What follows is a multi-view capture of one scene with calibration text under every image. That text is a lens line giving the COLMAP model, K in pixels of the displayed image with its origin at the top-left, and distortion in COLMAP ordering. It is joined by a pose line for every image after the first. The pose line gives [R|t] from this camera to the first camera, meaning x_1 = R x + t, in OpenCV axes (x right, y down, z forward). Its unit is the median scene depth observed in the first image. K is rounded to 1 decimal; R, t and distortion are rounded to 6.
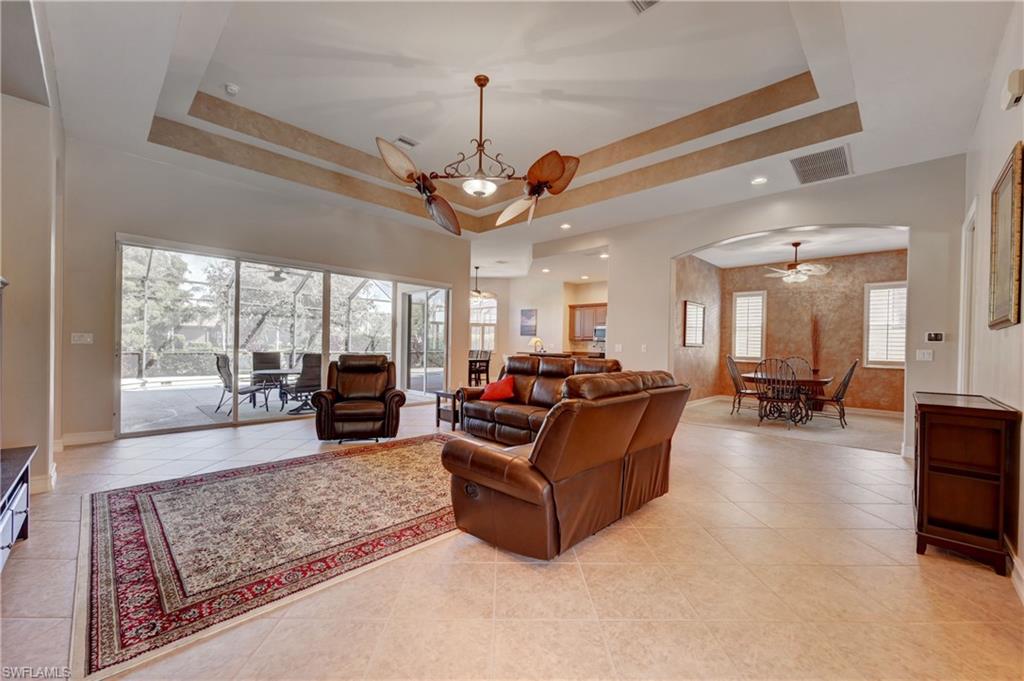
lens RADIAL K [[404.7, 0, 509.4], [0, 404.7, 347.8], [0, 0, 1]] dist [-0.000215, -0.000636]
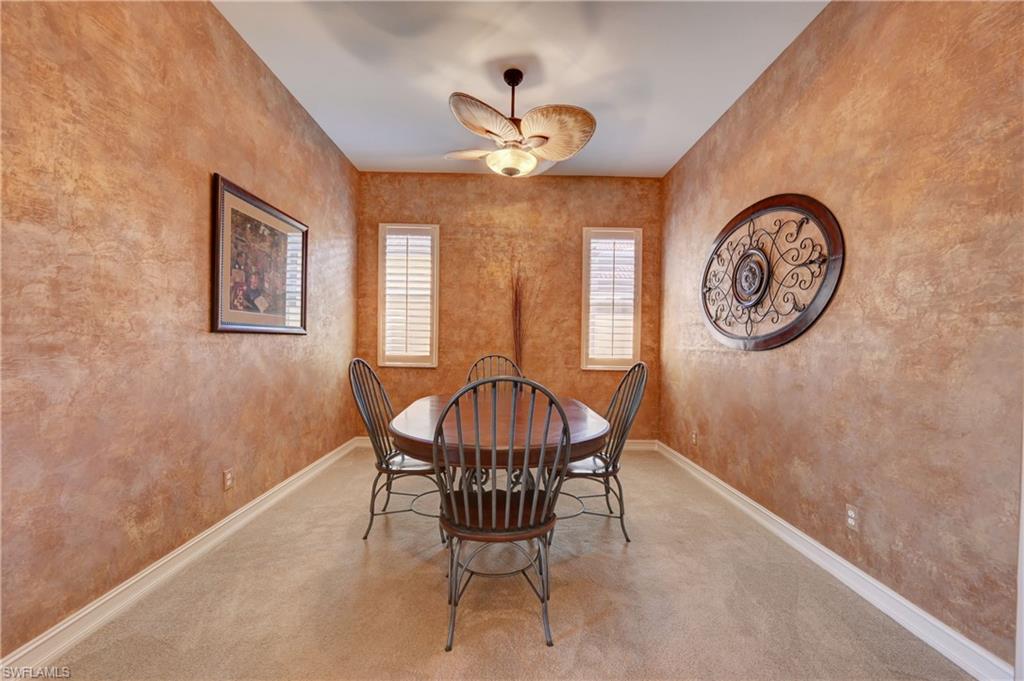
lens RADIAL K [[404.7, 0, 508.6], [0, 404.7, 344.5], [0, 0, 1]] dist [-0.000215, -0.000636]
pose [[0.710865, -0.012099, 0.703224, 0.356354], [0.005866, 0.999919, 0.011274, 0.003827], [-0.703304, -0.003889, 0.710879, 0.607126]]
